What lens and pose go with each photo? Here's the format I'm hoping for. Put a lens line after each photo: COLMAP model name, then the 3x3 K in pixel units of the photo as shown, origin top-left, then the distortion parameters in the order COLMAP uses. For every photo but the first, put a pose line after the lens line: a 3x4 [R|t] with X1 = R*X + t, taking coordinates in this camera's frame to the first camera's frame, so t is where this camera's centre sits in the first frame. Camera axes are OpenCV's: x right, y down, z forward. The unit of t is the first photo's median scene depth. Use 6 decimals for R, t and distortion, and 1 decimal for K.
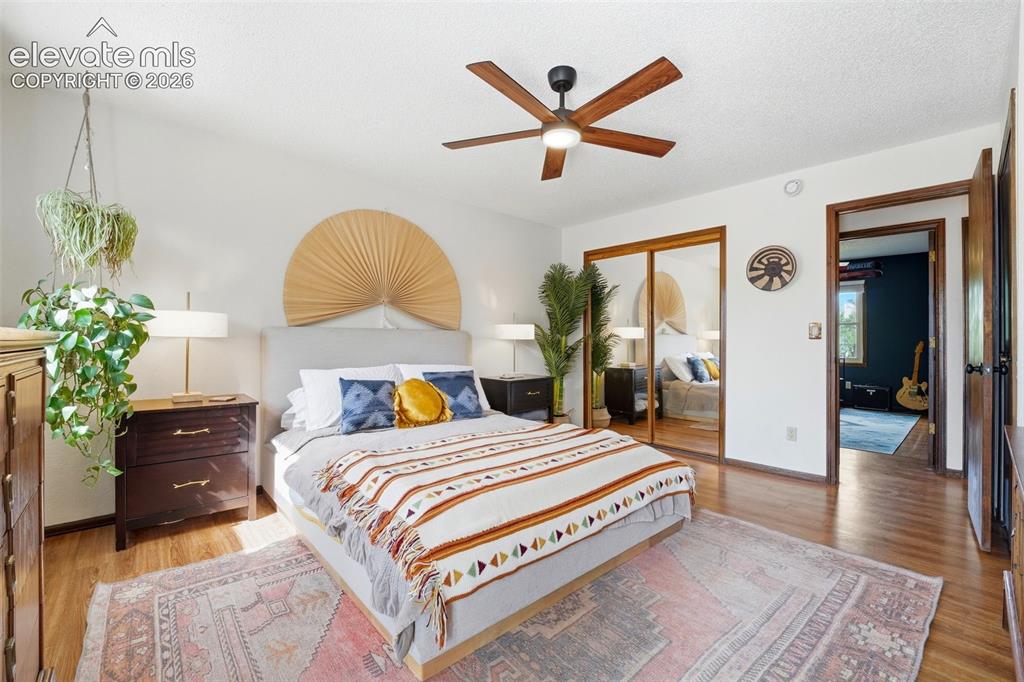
lens RADIAL K [[429.6, 0, 507.8], [0, 429.6, 340.9], [0, 0, 1]] dist [-0.001479, -0.002350]
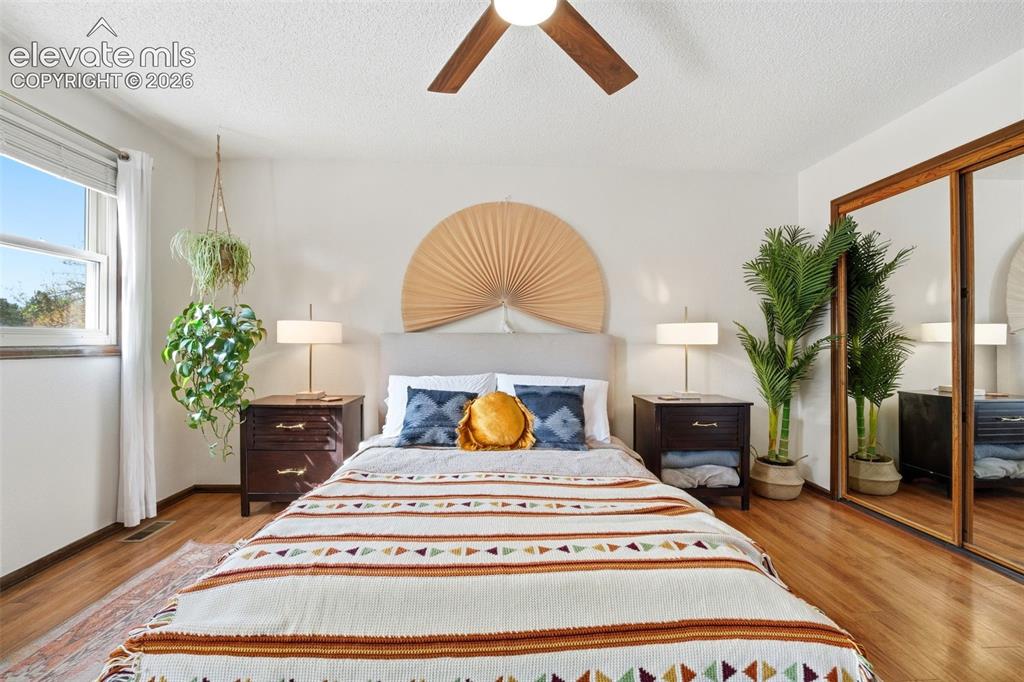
lens RADIAL K [[429.6, 0, 509.2], [0, 429.6, 345.5], [0, 0, 1]] dist [-0.001479, -0.002350]
pose [[0.770830, 0.001282, -0.637040, 0.347057], [-0.000898, 0.999999, 0.000927, -0.003577], [0.637040, -0.000142, 0.770830, 0.385419]]
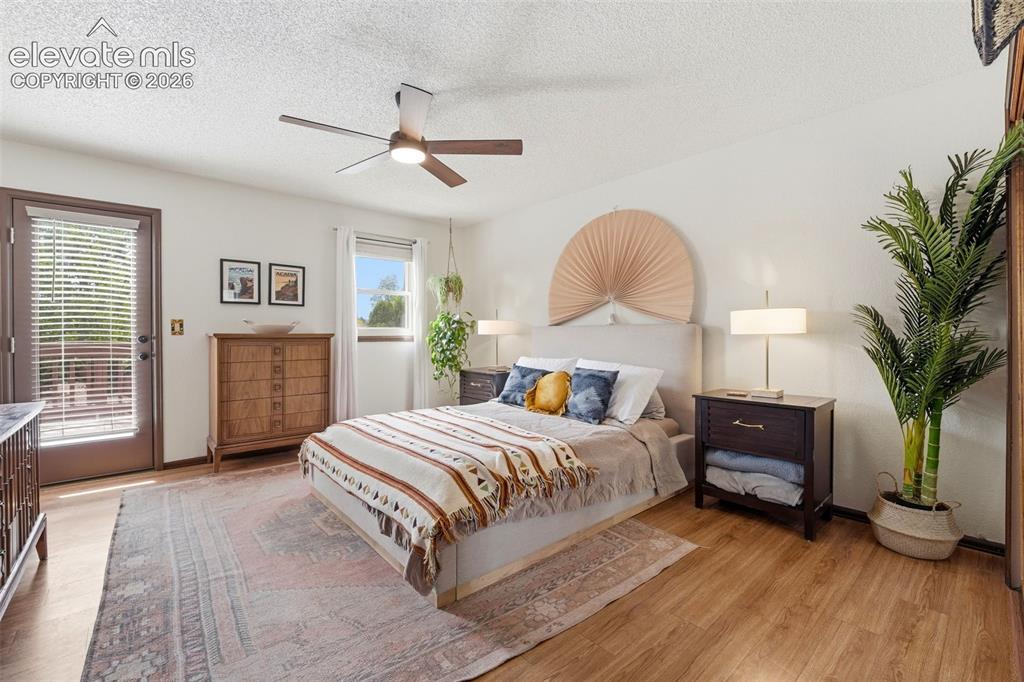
lens RADIAL K [[429.6, 0, 517.0], [0, 429.6, 337.4], [0, 0, 1]] dist [-0.001479, -0.002350]
pose [[0.000830, 0.004623, -0.999989, 0.903165], [0.000444, 0.999989, 0.004623, -0.003192], [1.000000, -0.000447, 0.000828, 0.929367]]
